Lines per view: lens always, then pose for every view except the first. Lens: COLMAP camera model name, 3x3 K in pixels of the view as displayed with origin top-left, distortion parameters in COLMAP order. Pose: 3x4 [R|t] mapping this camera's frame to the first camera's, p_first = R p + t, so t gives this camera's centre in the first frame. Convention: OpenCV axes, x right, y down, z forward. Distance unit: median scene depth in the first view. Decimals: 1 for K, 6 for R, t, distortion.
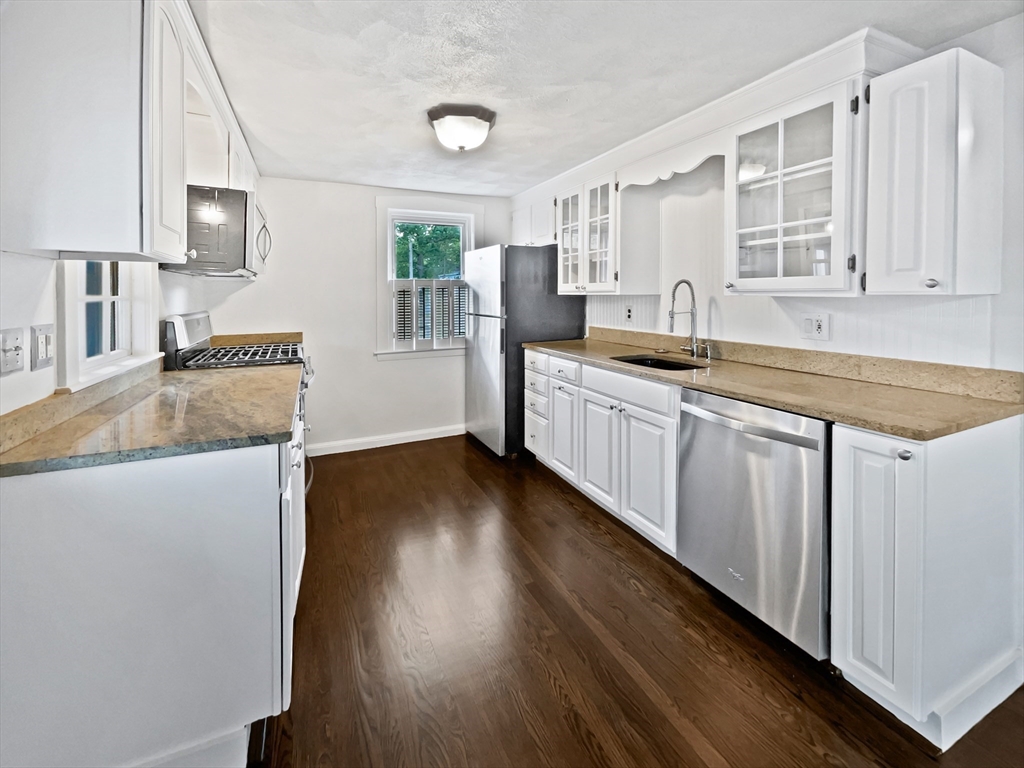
lens RADIAL K [[437.6, 0, 500.5], [0, 437.6, 308.8], [0, 0, 1]] dist [-0.003470, 0.001795]
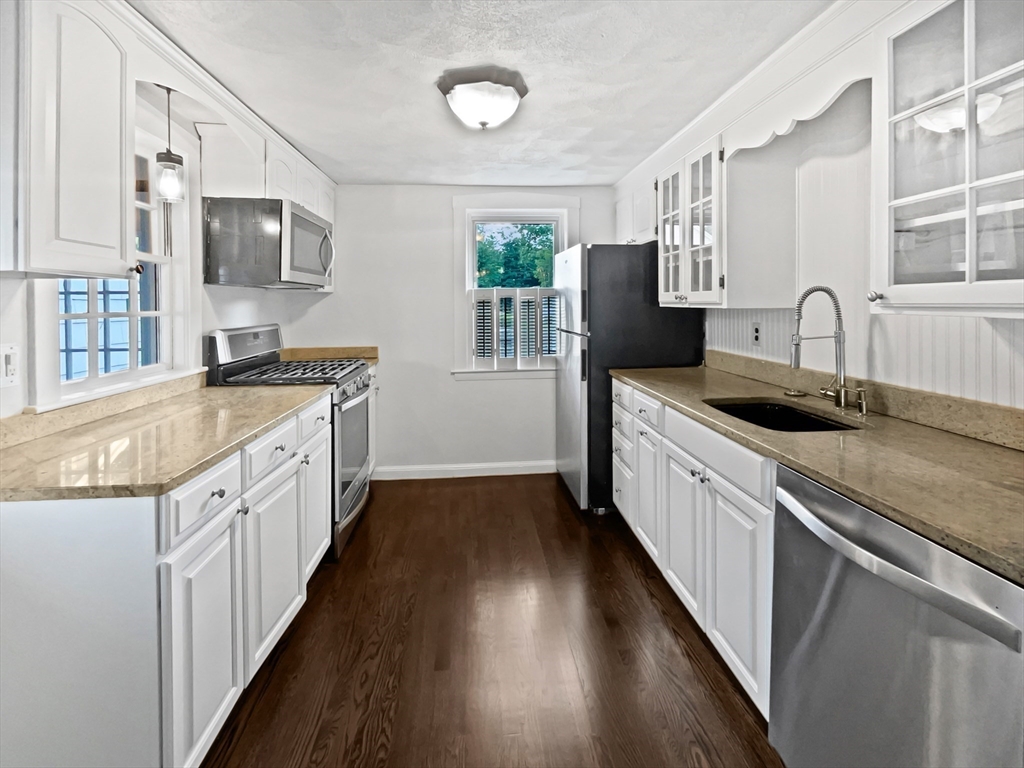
lens RADIAL K [[470.8, 0, 507.0], [0, 470.8, 313.3], [0, 0, 1]] dist [-0.000590, 0.000664]
pose [[0.942760, 0.003441, -0.333455, 0.216473], [-0.005608, 0.999969, -0.005538, -0.020370], [0.333426, 0.007091, 0.942750, 0.192852]]
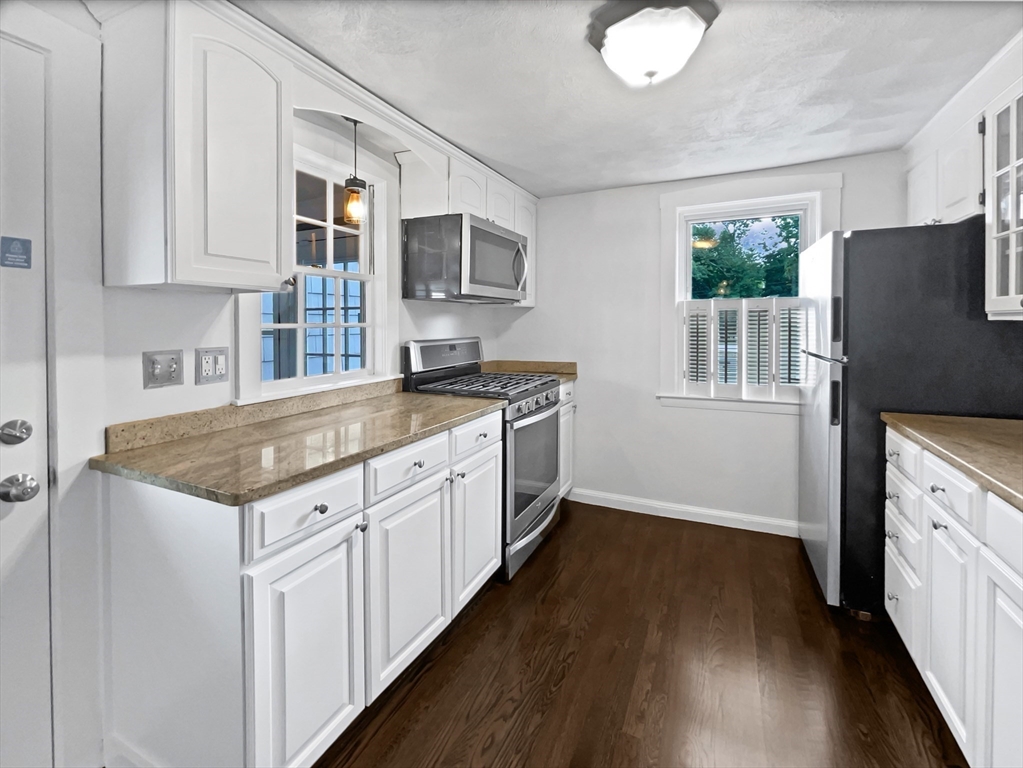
lens RADIAL K [[437.2, 0, 516.7], [0, 437.2, 332.0], [0, 0, 1]] dist [-0.003470, 0.001795]
pose [[0.643816, 0.014861, -0.765036, 0.231693], [-0.019085, 0.999812, 0.003360, -0.015892], [0.764942, 0.012438, 0.643979, 0.439440]]
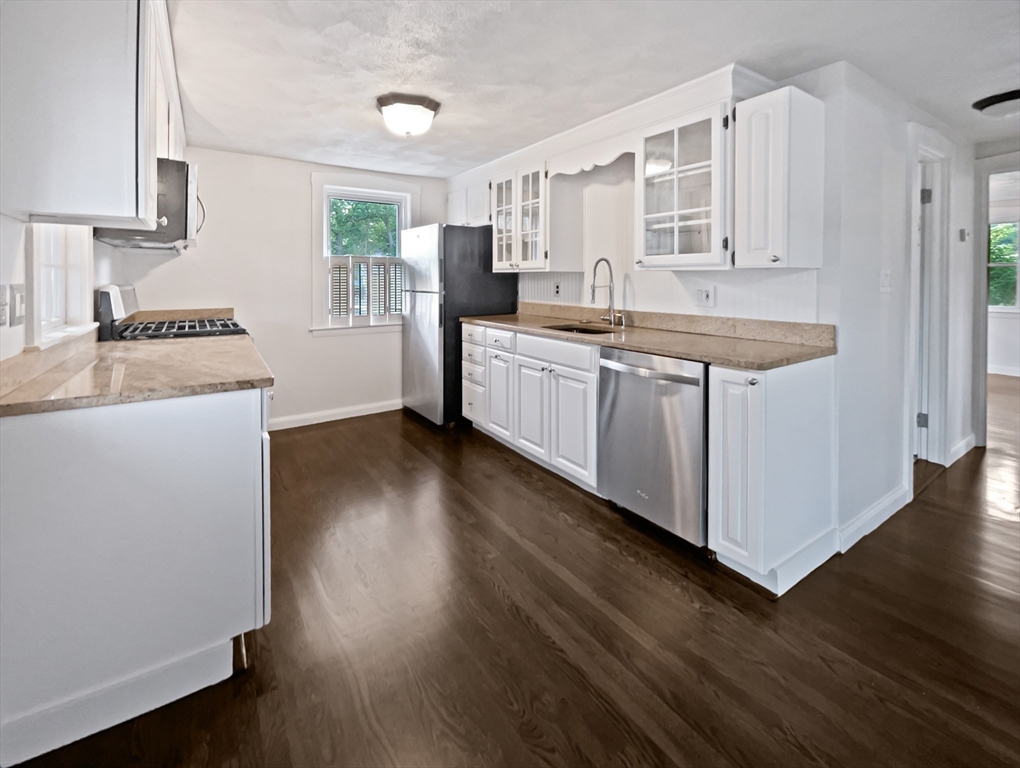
lens RADIAL K [[450.6, 0, 504.0], [0, 450.6, 285.8], [0, 0, 1]] dist [-0.004701, 0.000480]
pose [[0.985373, 0.003784, 0.170370, -0.041692], [-0.000860, 0.999851, -0.017235, 0.028881], [-0.170410, 0.016836, 0.985229, -0.127262]]
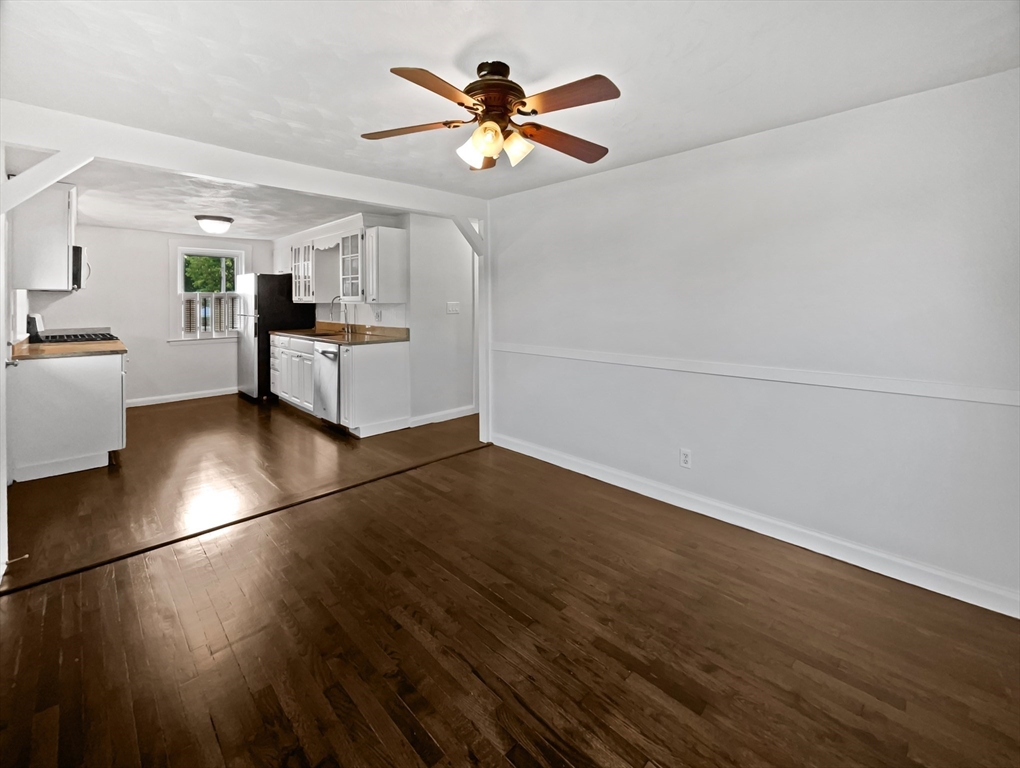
lens RADIAL K [[435.9, 0, 493.7], [0, 435.9, 303.5], [0, 0, 1]] dist [-0.003470, 0.001795]
pose [[0.940701, -0.001513, 0.339234, 0.412743], [0.011135, 0.999589, -0.026419, 0.035775], [-0.339054, 0.028630, 0.940331, -1.257475]]
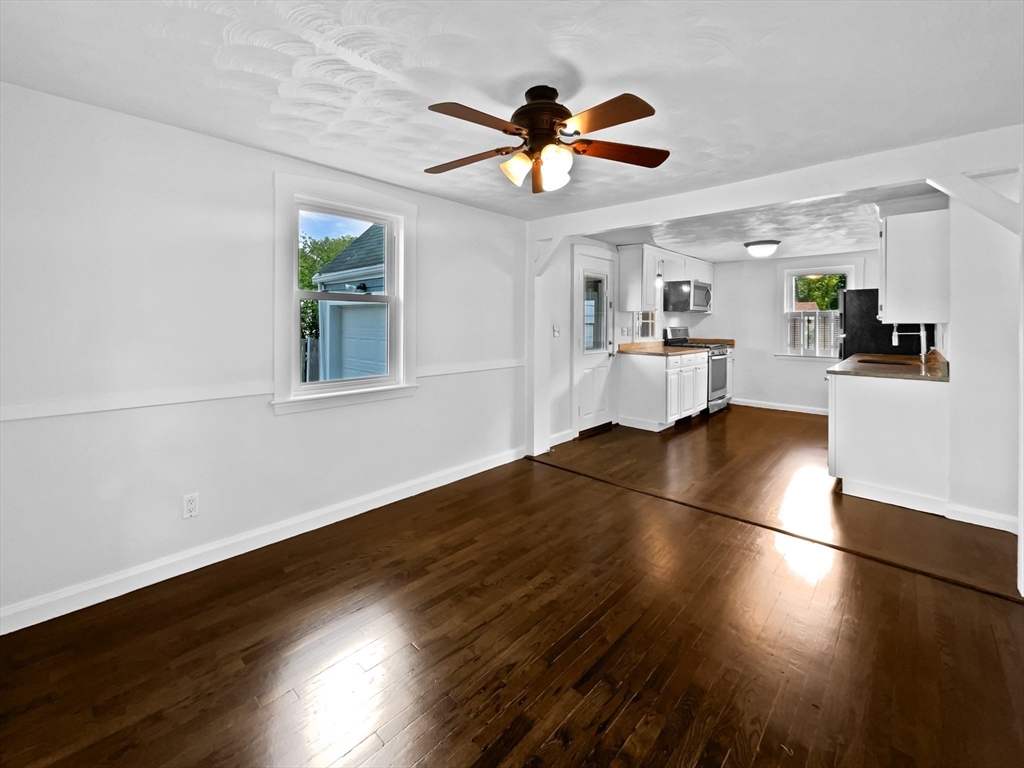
lens RADIAL K [[437.6, 0, 506.1], [0, 437.6, 328.3], [0, 0, 1]] dist [-0.003470, 0.001795]
pose [[0.389192, 0.008537, -0.921117, 1.279763], [-0.033229, 0.999436, -0.004778, 0.057559], [0.920557, 0.032467, 0.389256, -0.913194]]
